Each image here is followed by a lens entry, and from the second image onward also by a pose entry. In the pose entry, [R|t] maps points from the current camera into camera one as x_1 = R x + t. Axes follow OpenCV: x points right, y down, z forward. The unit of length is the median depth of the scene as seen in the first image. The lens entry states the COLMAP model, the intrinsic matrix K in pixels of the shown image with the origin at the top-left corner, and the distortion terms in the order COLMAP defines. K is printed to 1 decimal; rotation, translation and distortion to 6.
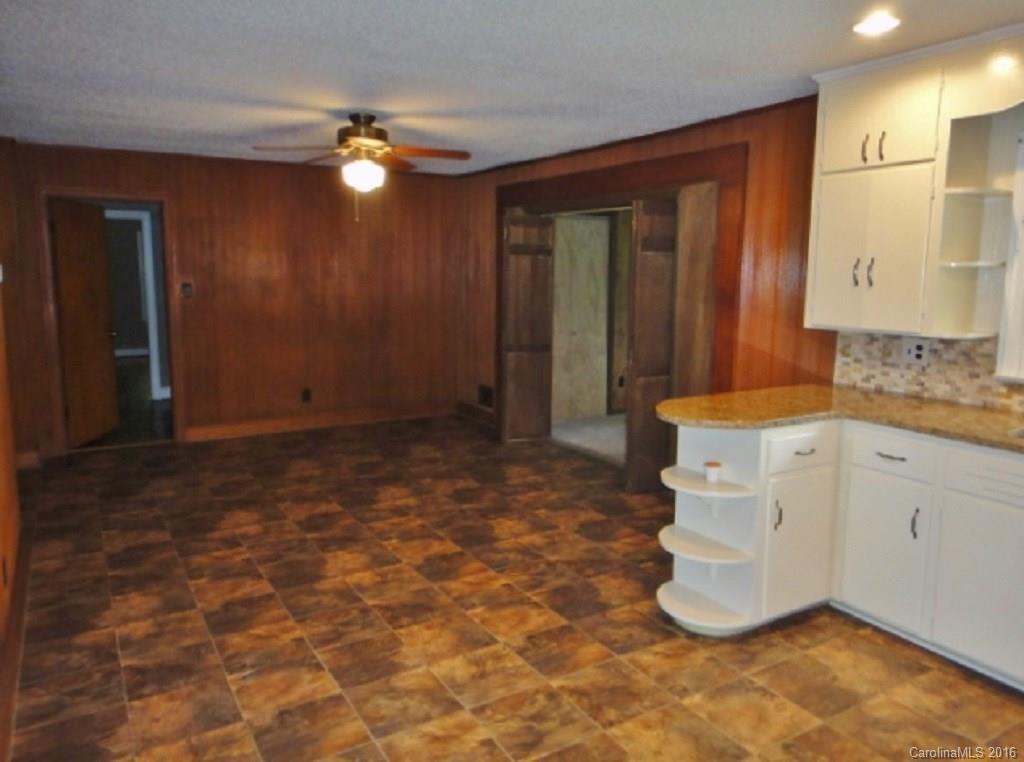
lens RADIAL K [[730.4, 0, 501.1], [0, 730.4, 383.0], [0, 0, 1]] dist [-0.001106, -0.000324]
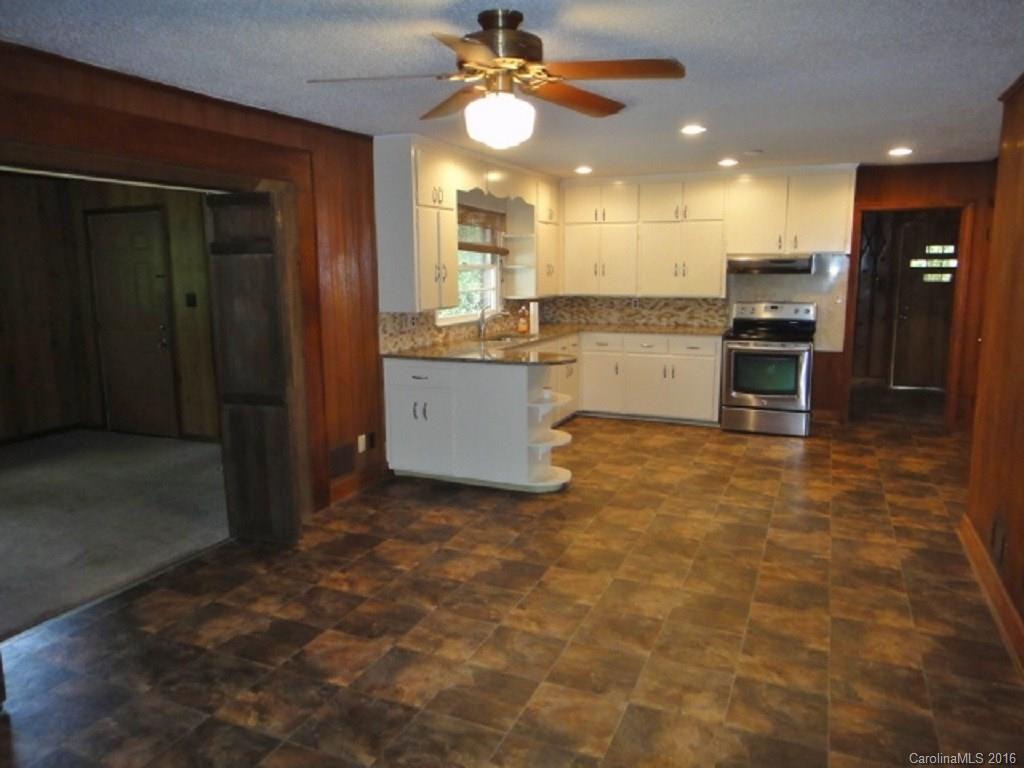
lens RADIAL K [[730.4, 0, 523.1], [0, 730.4, 385.2], [0, 0, 1]] dist [-0.001106, -0.000324]
pose [[-0.597830, -0.128480, 0.791260, -0.916006], [0.132518, 0.957652, 0.255621, -0.300523], [-0.790594, 0.257674, -0.555487, 1.813960]]
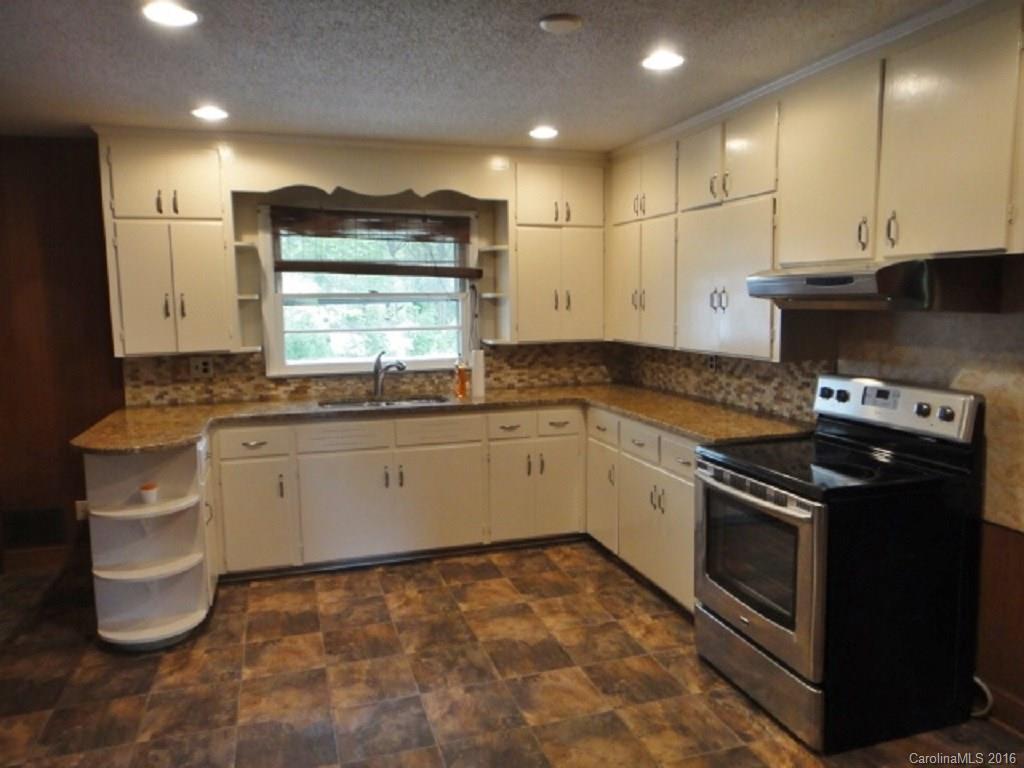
lens RADIAL K [[730.4, 0, 513.1], [0, 730.4, 384.2], [0, 0, 1]] dist [-0.001106, -0.000324]
pose [[0.217419, -0.121253, 0.968518, -0.555826], [0.166500, 0.982319, 0.085604, -0.033807], [-0.961773, 0.142646, 0.233764, 0.205891]]
